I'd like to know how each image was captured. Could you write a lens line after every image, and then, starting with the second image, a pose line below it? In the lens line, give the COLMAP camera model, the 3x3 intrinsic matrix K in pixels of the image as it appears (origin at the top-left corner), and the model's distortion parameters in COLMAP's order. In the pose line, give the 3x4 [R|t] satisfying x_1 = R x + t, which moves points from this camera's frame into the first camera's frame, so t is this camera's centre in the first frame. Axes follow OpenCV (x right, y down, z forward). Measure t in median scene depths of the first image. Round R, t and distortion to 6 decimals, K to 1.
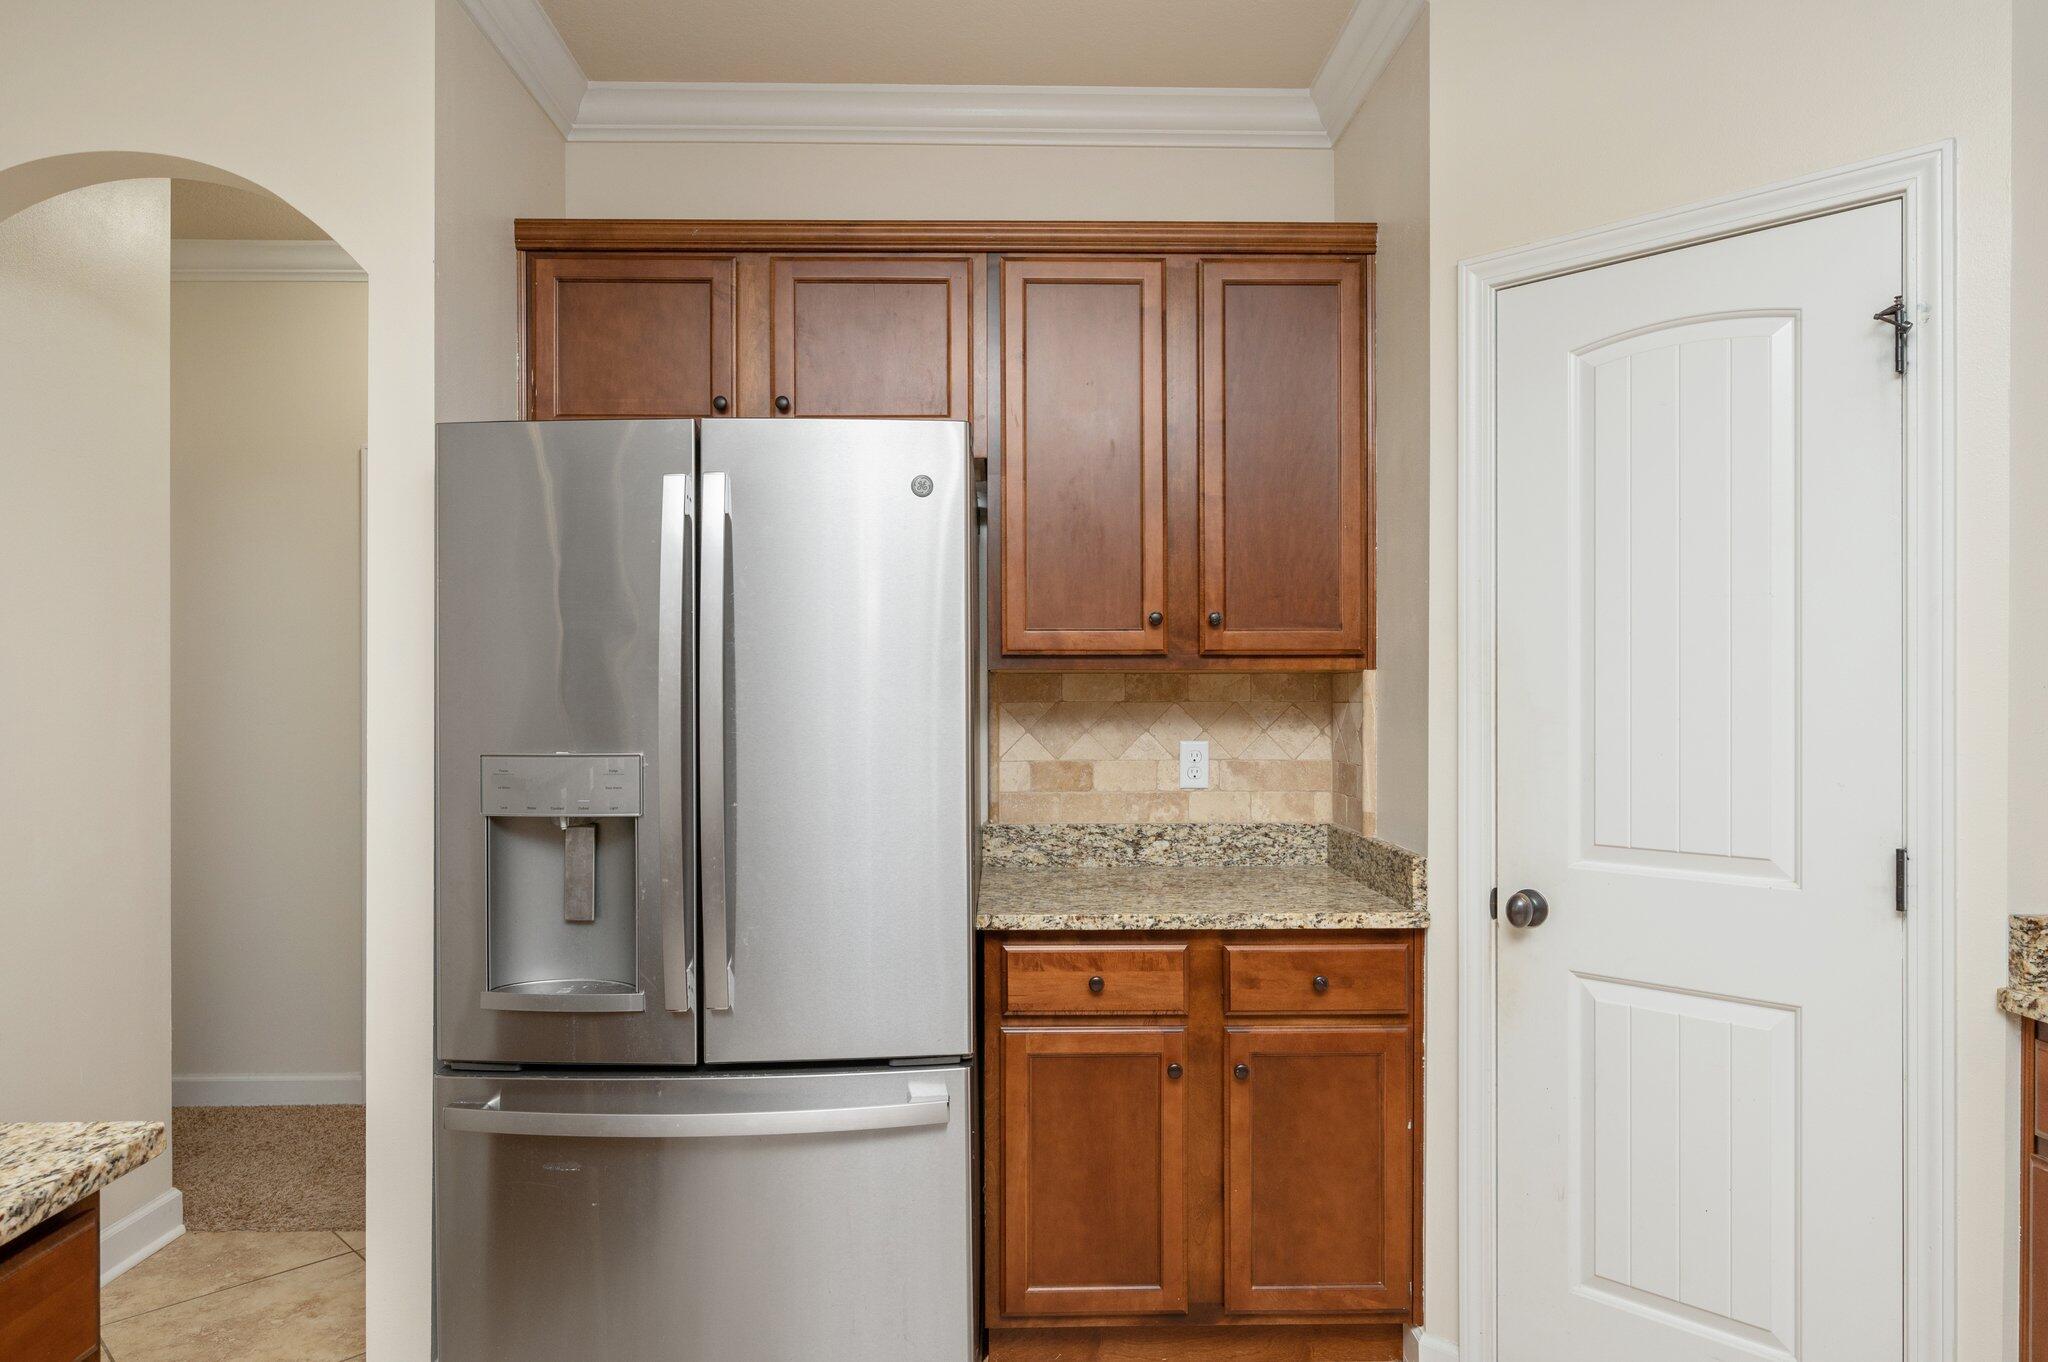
lens RADIAL K [[1256.5, 0, 1016.5], [0, 1256.5, 686.7], [0, 0, 1]] dist [-0.000895, -0.001247]
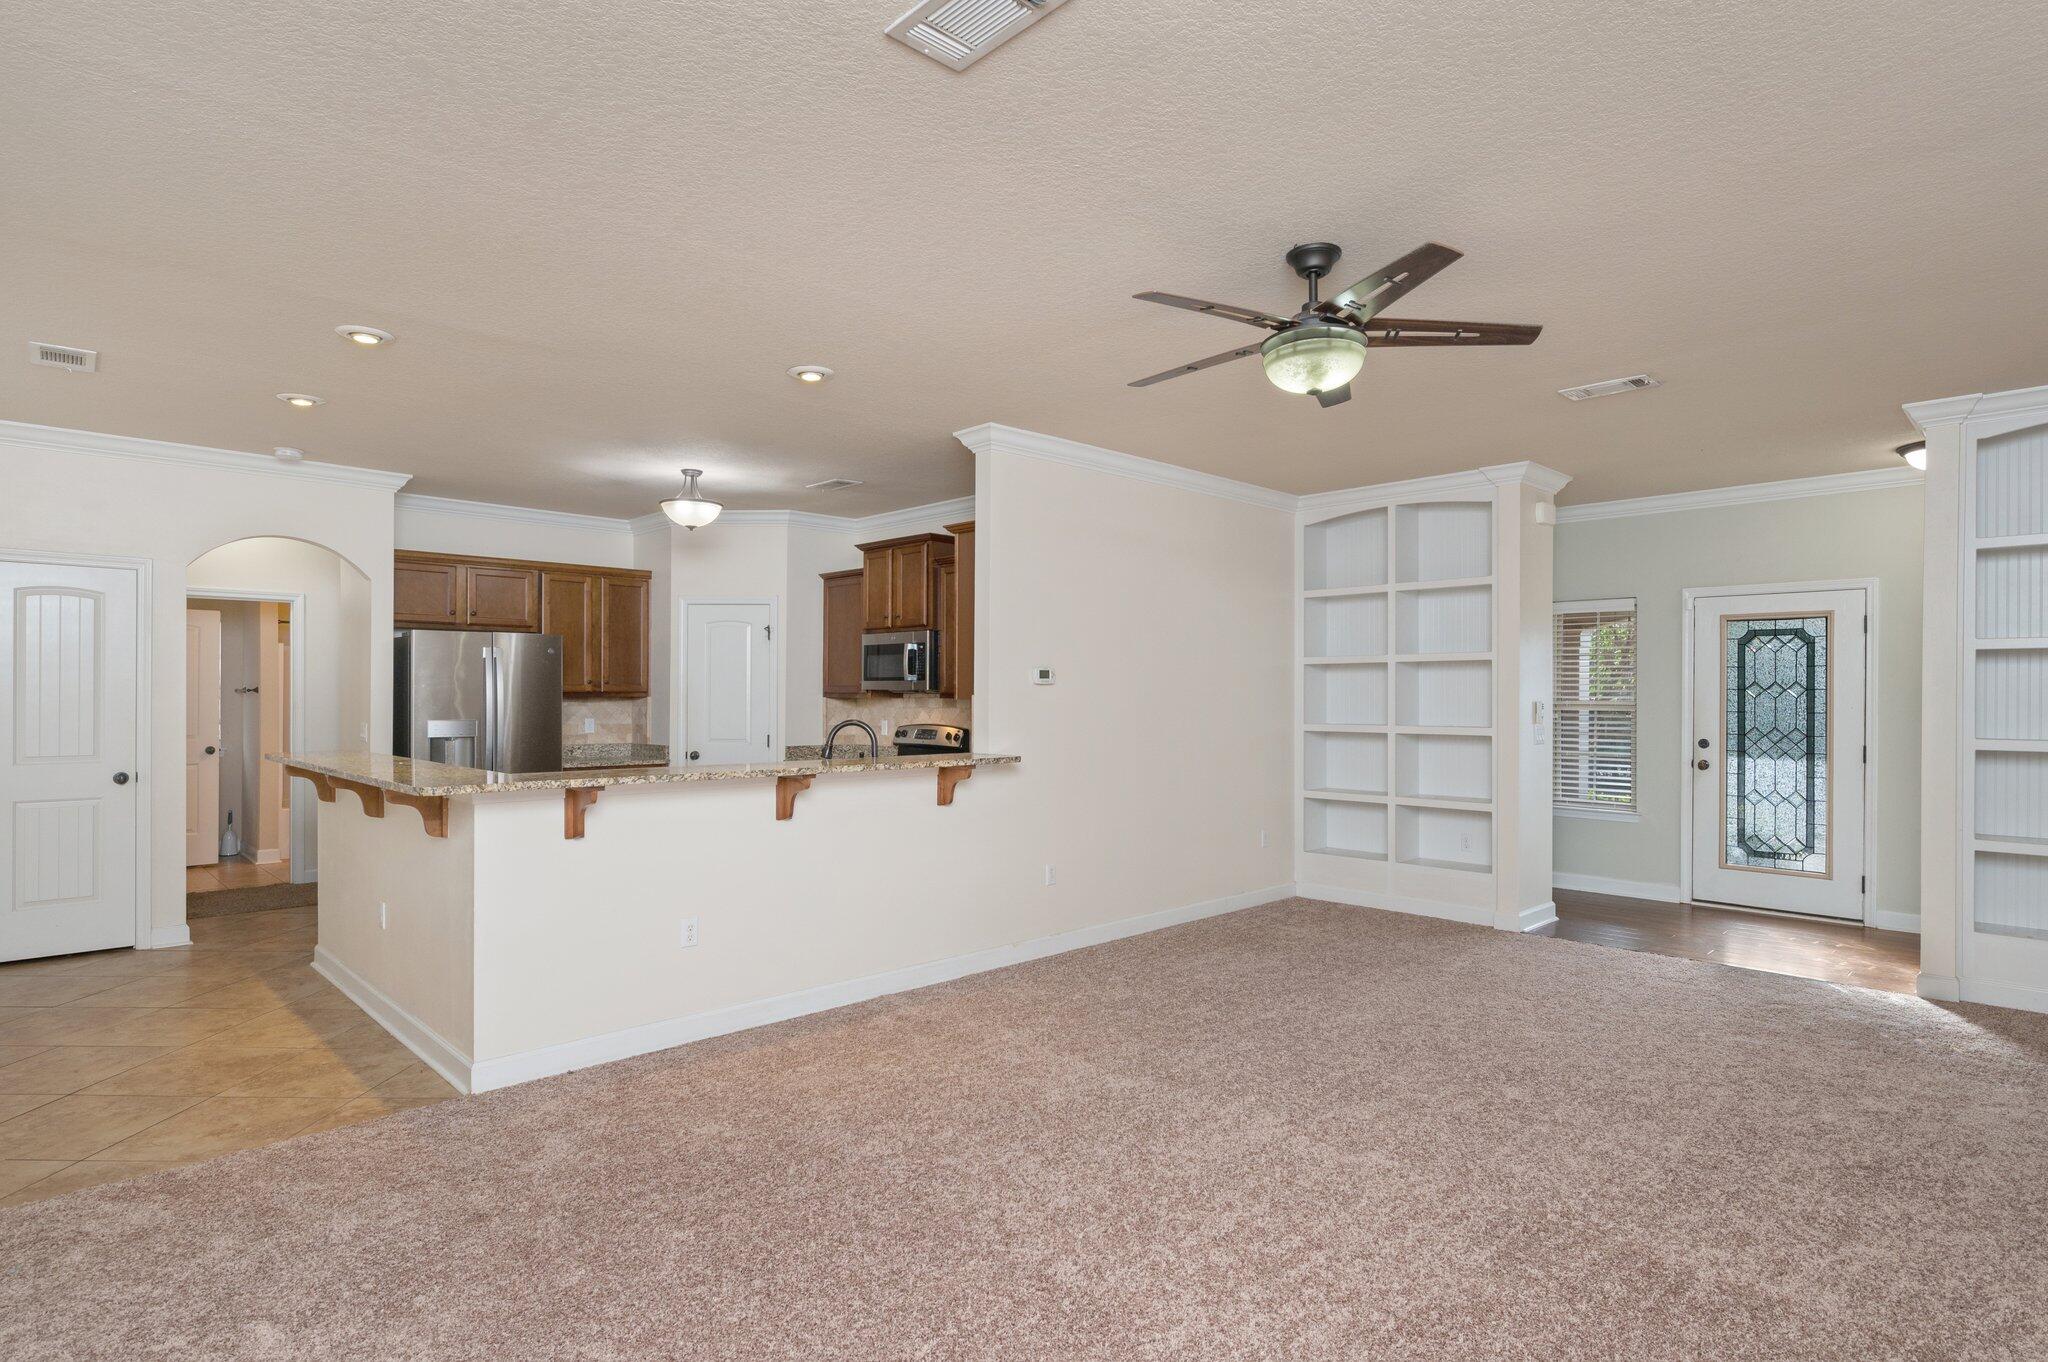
lens RADIAL K [[1073.8, 0, 1021.8], [0, 1073.8, 685.8], [0, 0, 1]] dist [0.000217, -0.002354]
pose [[0.736661, 0.008190, 0.676213, -1.140702], [-0.003931, 0.999962, -0.007829, -0.028737], [-0.676251, 0.003109, 0.736665, -2.233318]]
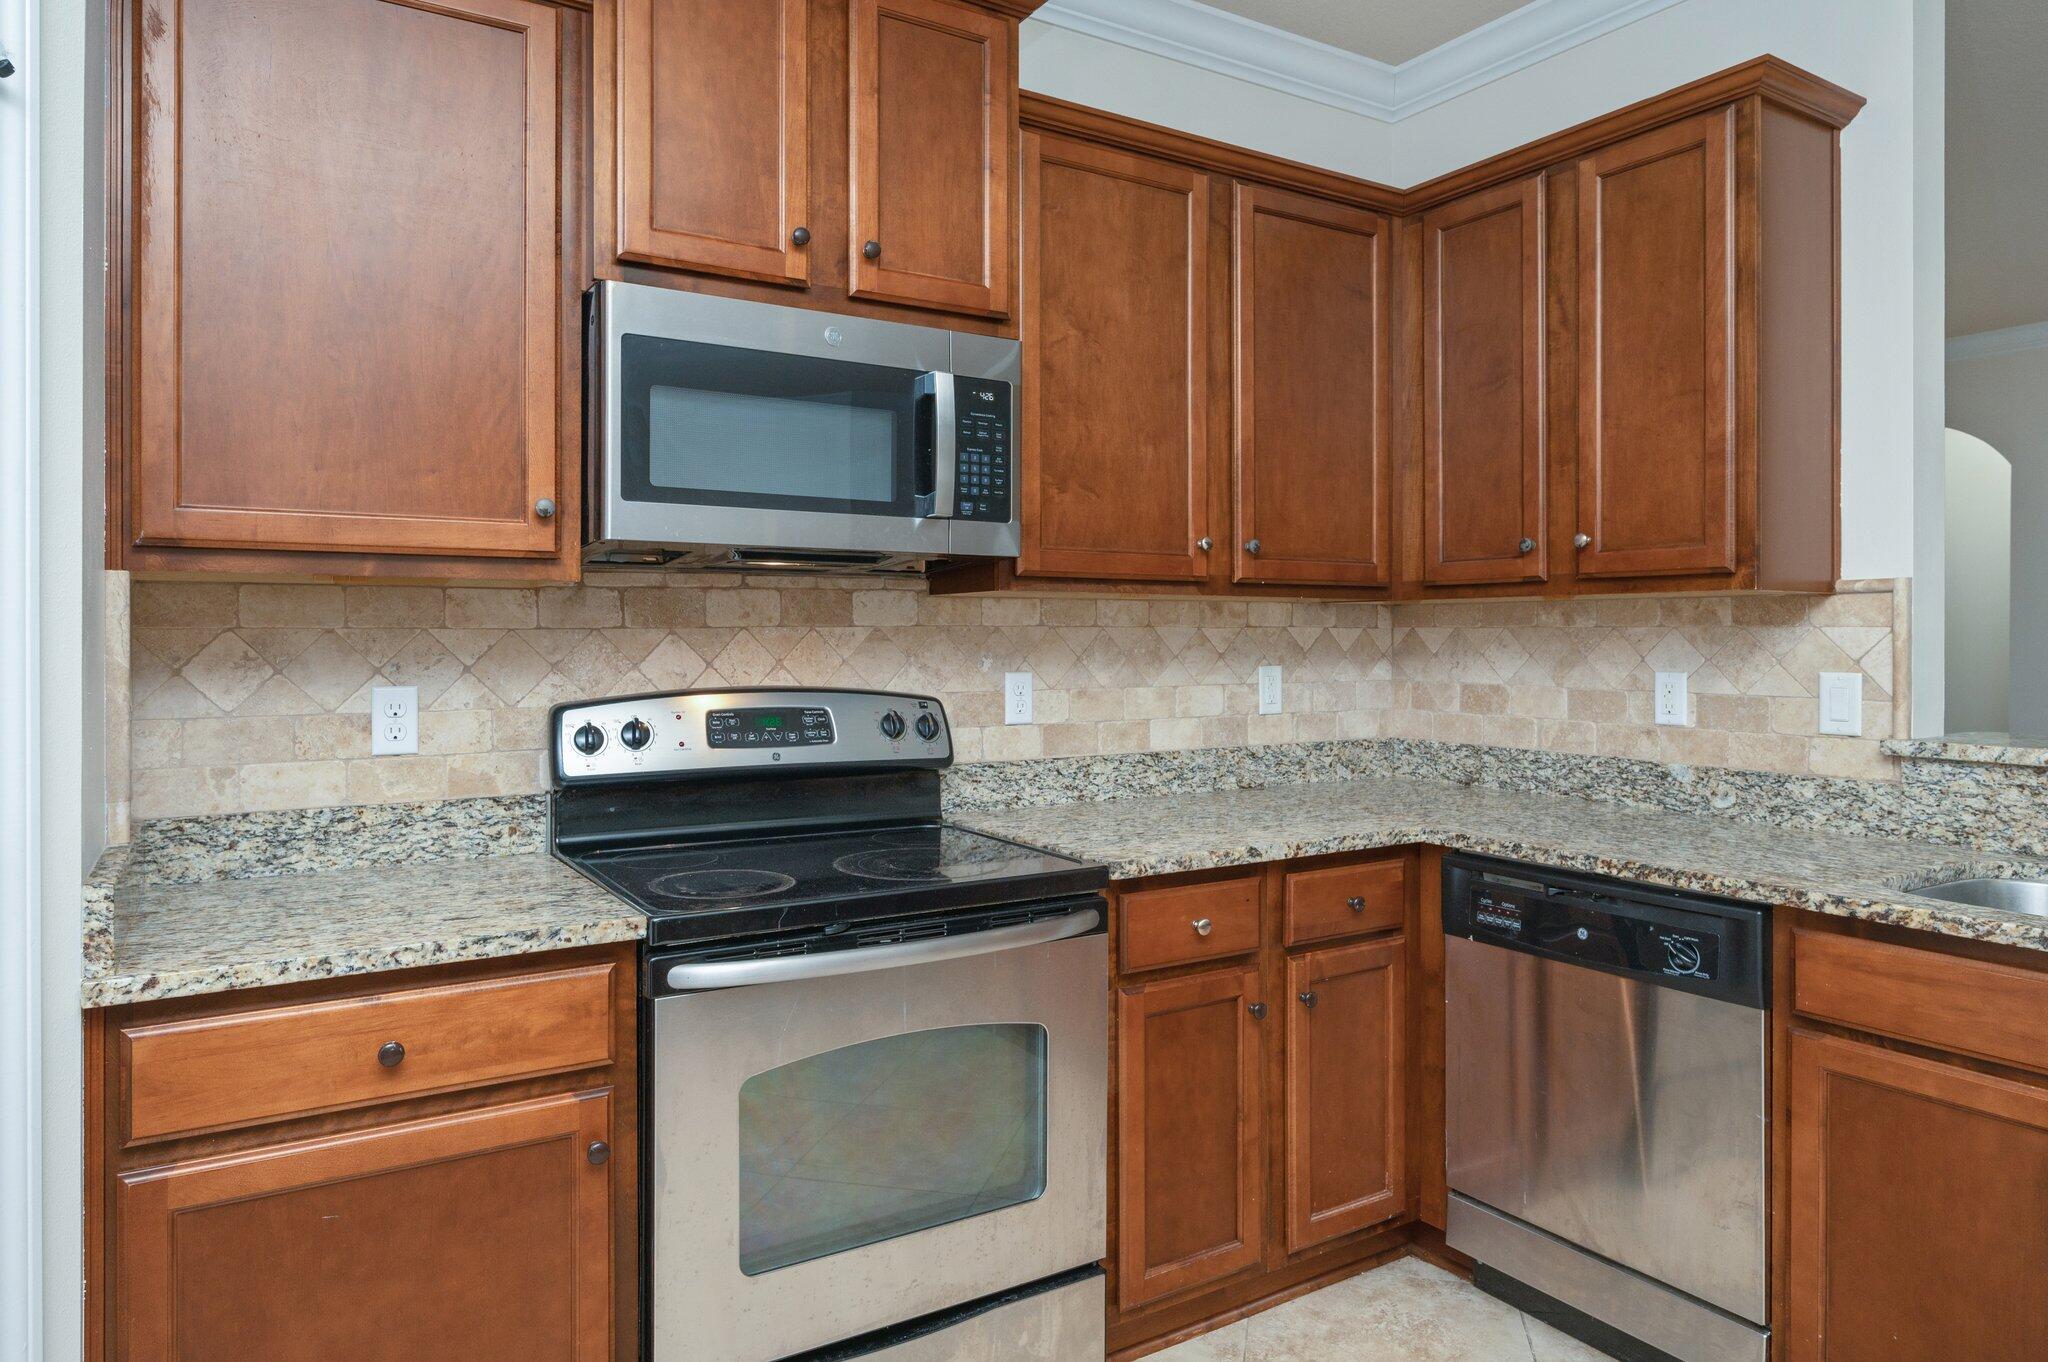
lens RADIAL K [[1256.5, 0, 1000.5], [0, 1256.5, 635.8], [0, 0, 1]] dist [-0.000895, -0.001247]
pose [[-0.505958, -0.000358, 0.862558, -0.122161], [-0.001311, 0.999999, -0.000354, 0.019893], [-0.862557, -0.001310, -0.505958, 0.677422]]
